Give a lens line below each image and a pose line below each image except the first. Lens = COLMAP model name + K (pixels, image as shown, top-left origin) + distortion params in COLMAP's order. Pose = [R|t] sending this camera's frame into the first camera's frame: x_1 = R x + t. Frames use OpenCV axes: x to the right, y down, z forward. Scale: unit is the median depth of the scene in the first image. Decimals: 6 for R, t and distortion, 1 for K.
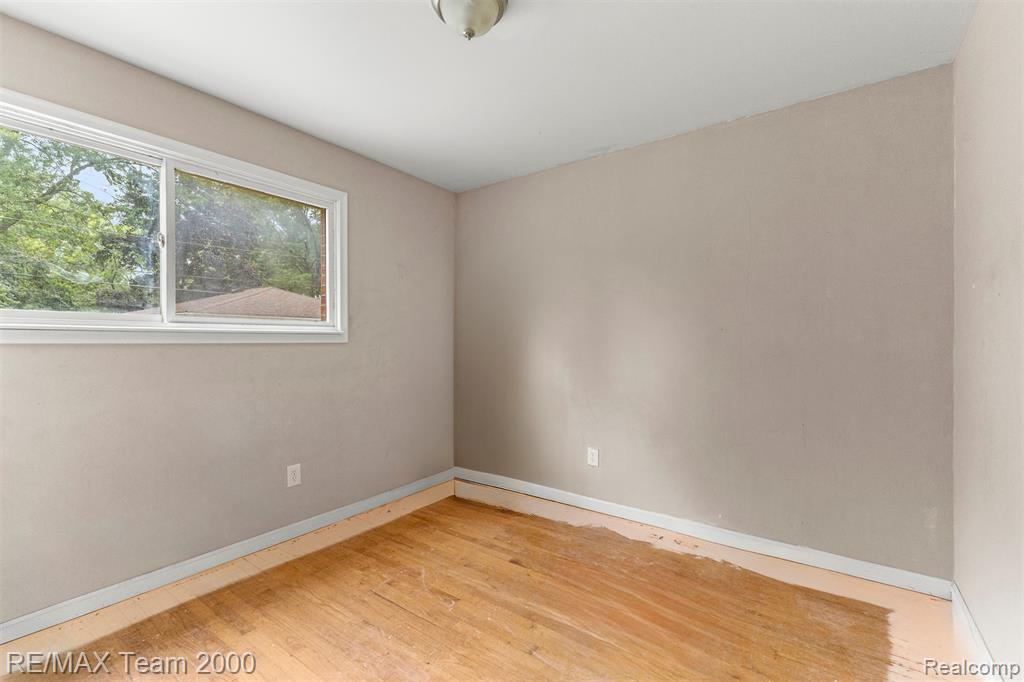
lens RADIAL K [[446.1, 0, 504.0], [0, 446.1, 349.6], [0, 0, 1]] dist [0.002276, -0.000319]
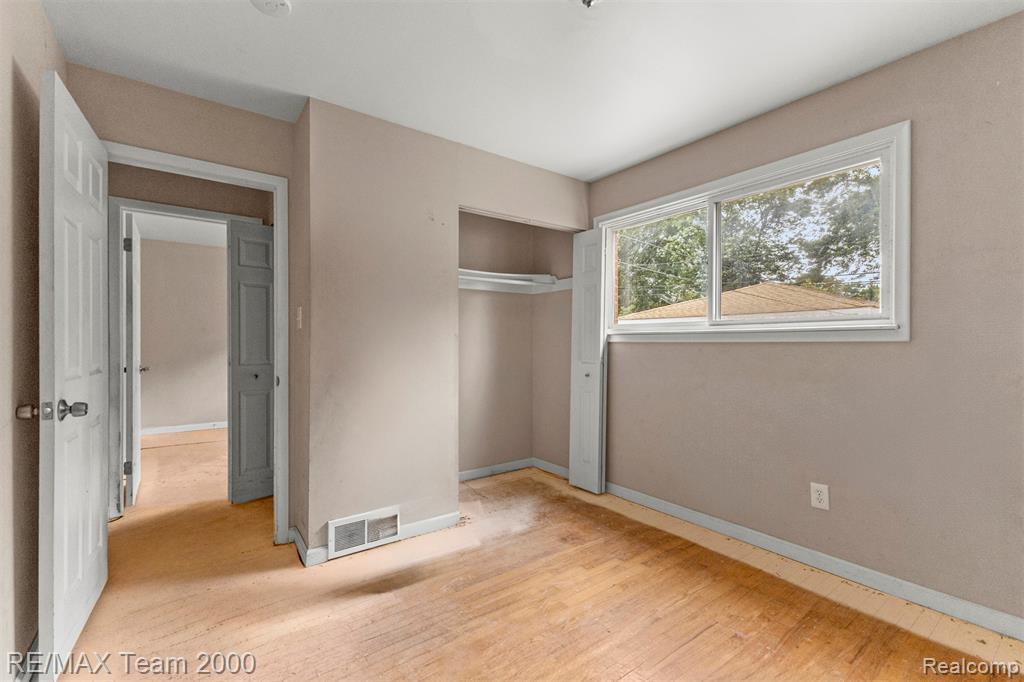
lens RADIAL K [[446.1, 0, 504.9], [0, 446.1, 345.4], [0, 0, 1]] dist [0.002276, -0.000319]
pose [[-0.319304, 0.016186, -0.947514, 0.576932], [-0.007588, 0.999778, 0.019636, -0.021725], [0.947622, 0.013460, -0.319111, 0.756926]]
